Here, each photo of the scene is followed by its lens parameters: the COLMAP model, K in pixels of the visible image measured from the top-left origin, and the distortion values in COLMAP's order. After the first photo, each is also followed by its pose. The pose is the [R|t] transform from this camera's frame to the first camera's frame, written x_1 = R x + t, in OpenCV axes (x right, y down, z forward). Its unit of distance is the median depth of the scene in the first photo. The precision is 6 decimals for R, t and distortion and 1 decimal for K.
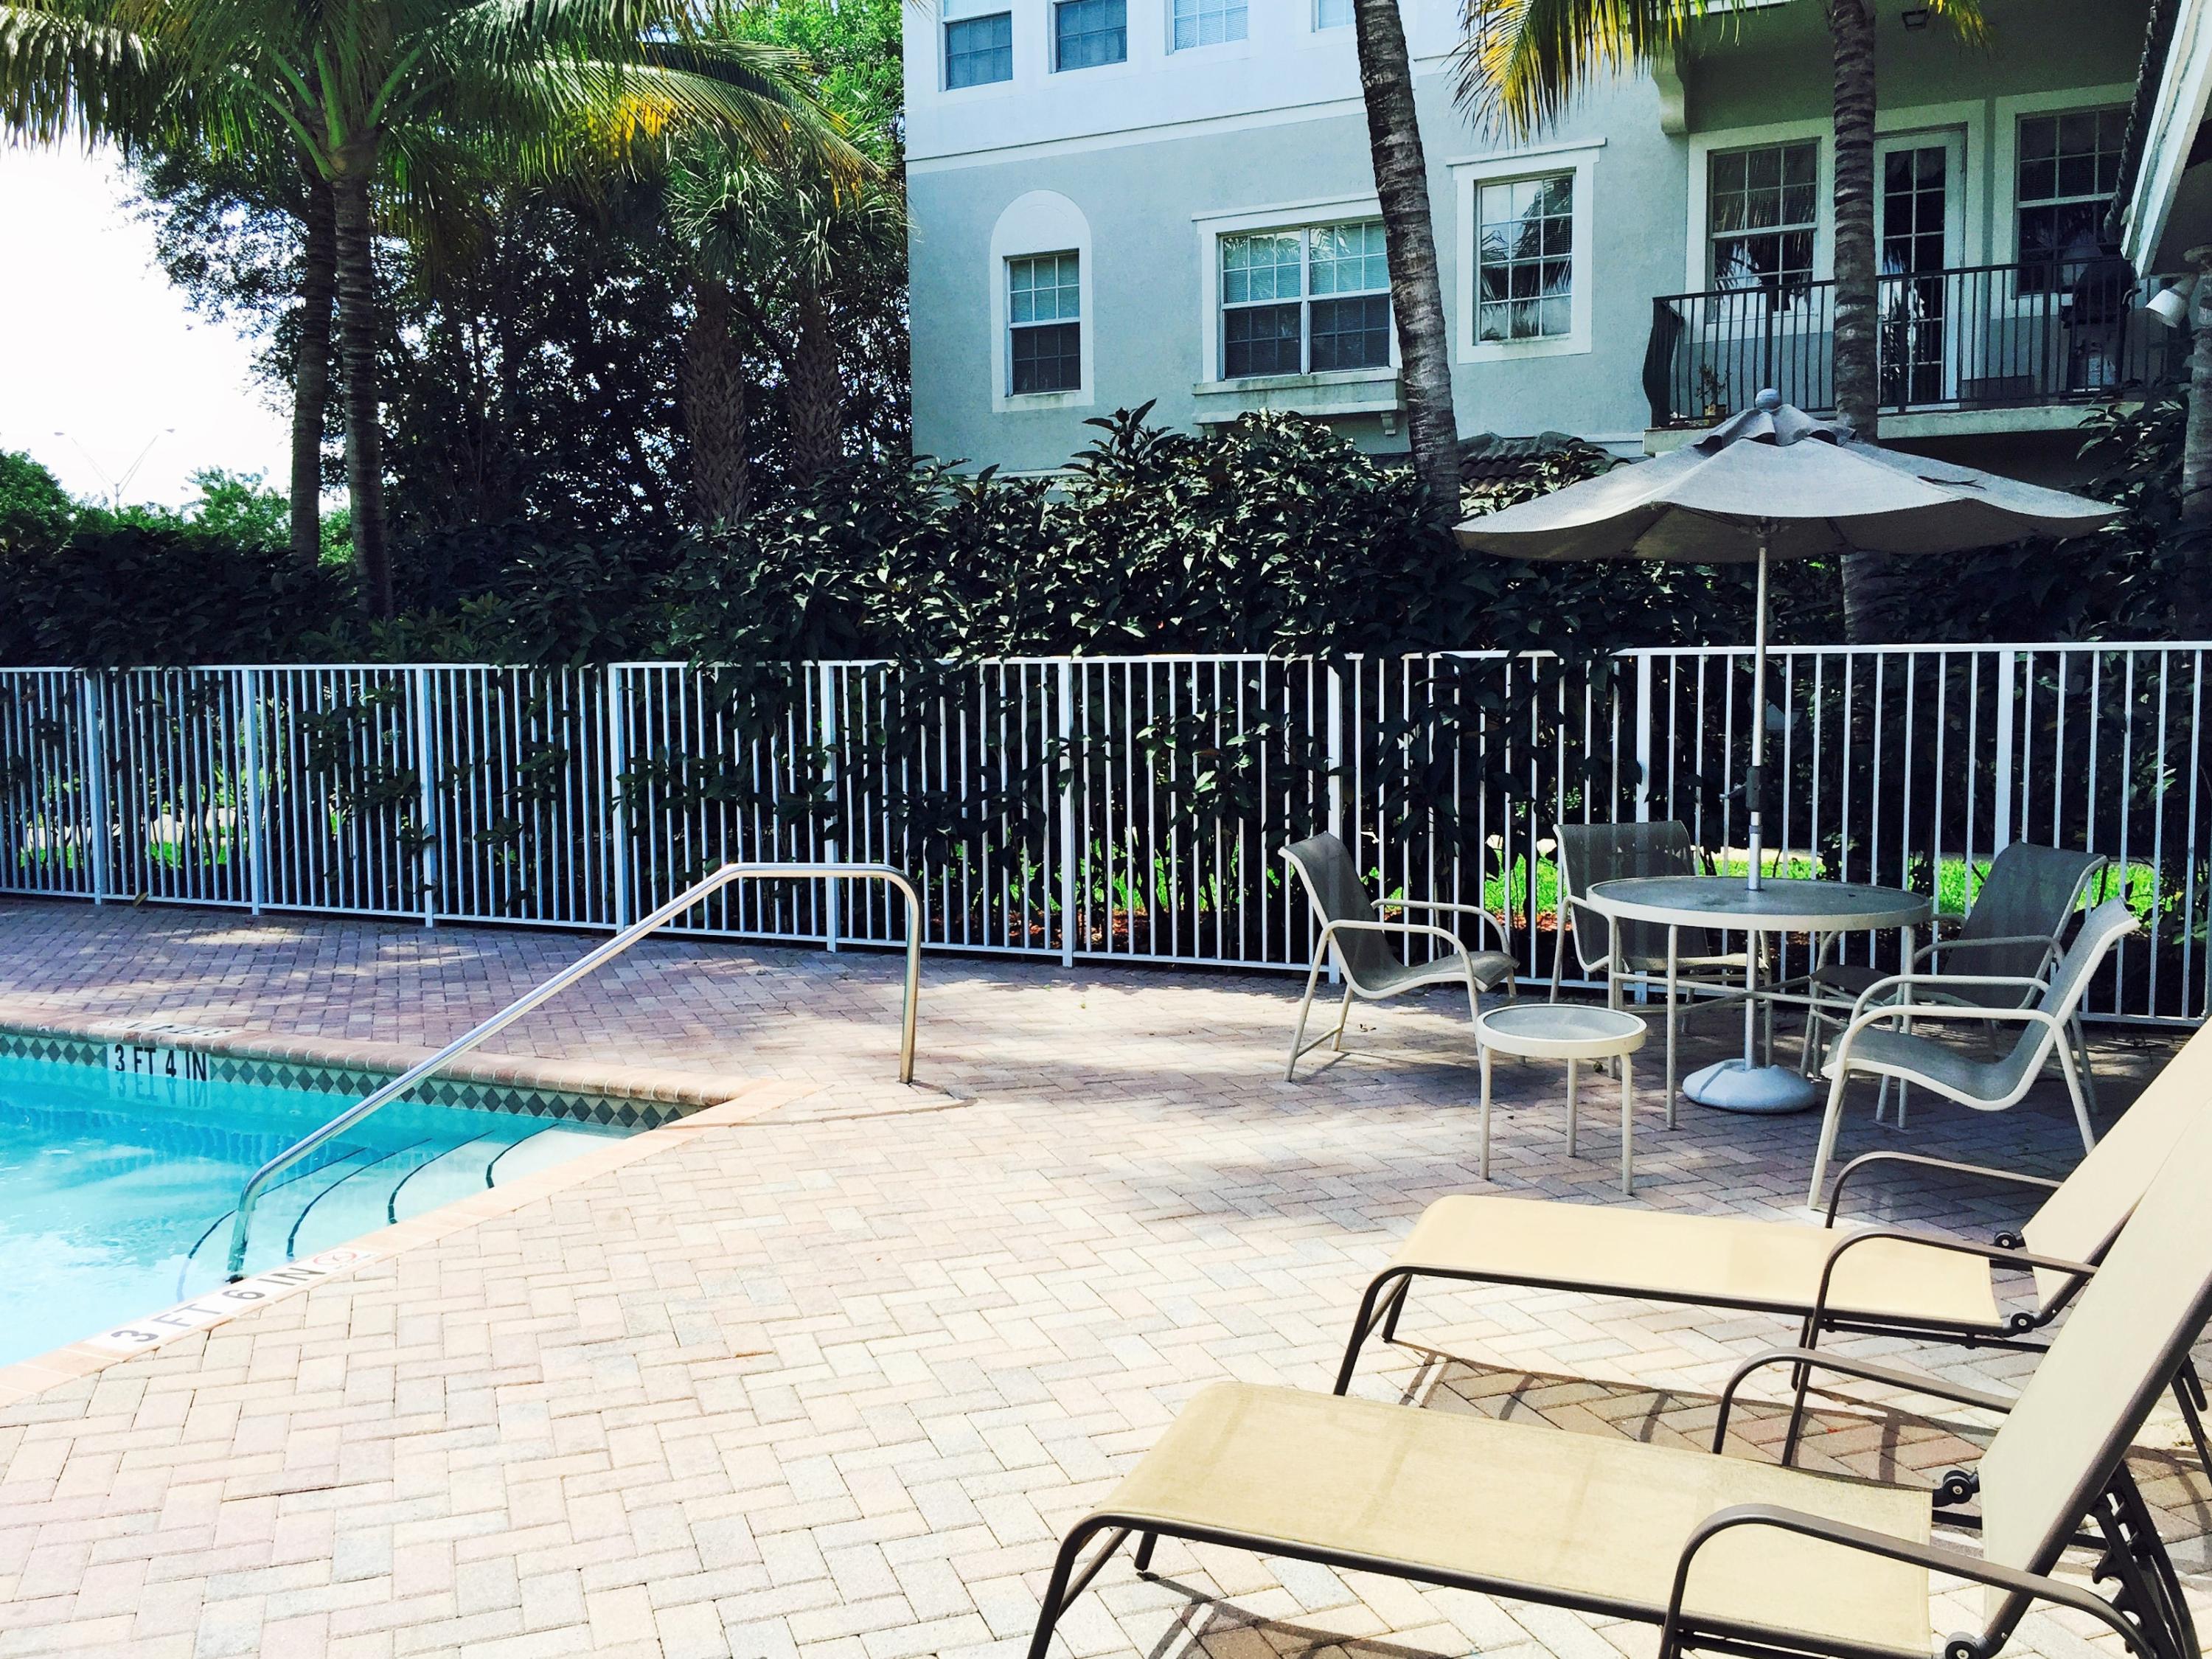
lens RADIAL K [[1929.4, 0, 1106.0], [0, 1929.4, 829.5], [0, 0, 1]] dist [0.077370, -0.130602]
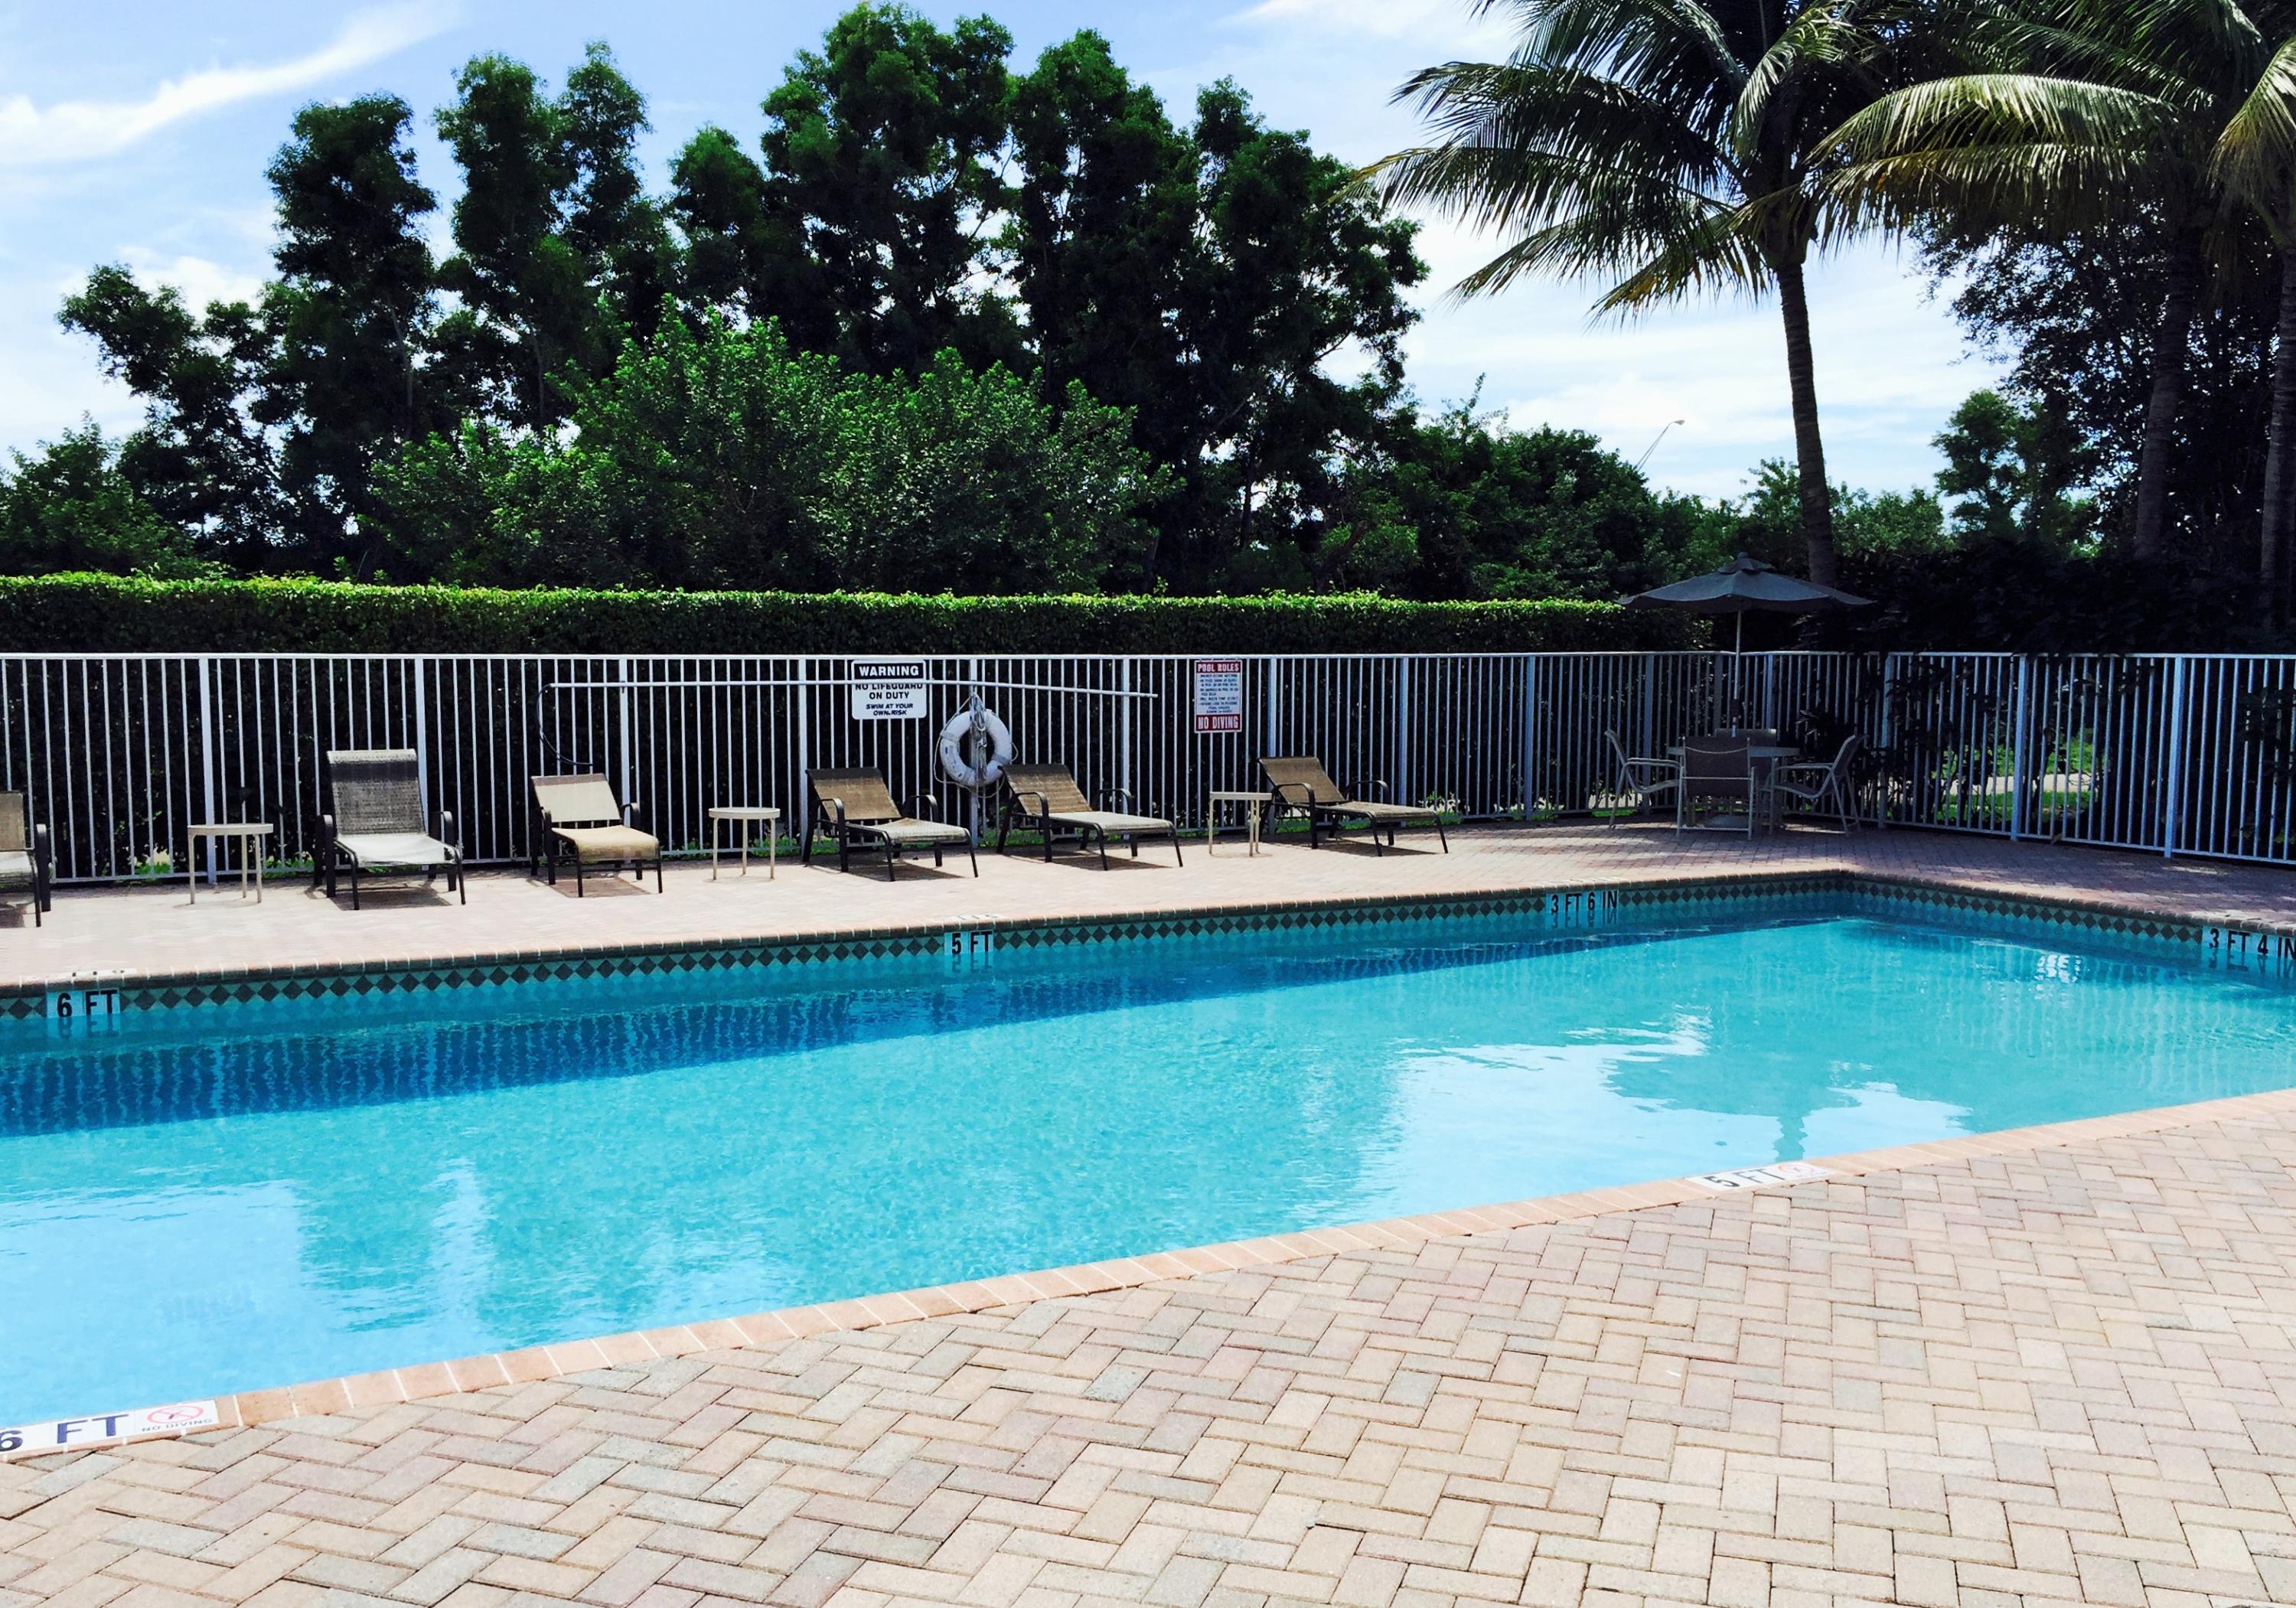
lens RADIAL K [[1969.0, 0, 1148.0], [0, 1969.0, 804.0], [0, 0, 1]] dist [0.008860, 0.001567]
pose [[0.746483, 0.064911, -0.662230, -0.118311], [-0.069972, 0.997370, 0.018886, 0.038414], [0.661715, 0.032239, 0.749062, -0.422737]]
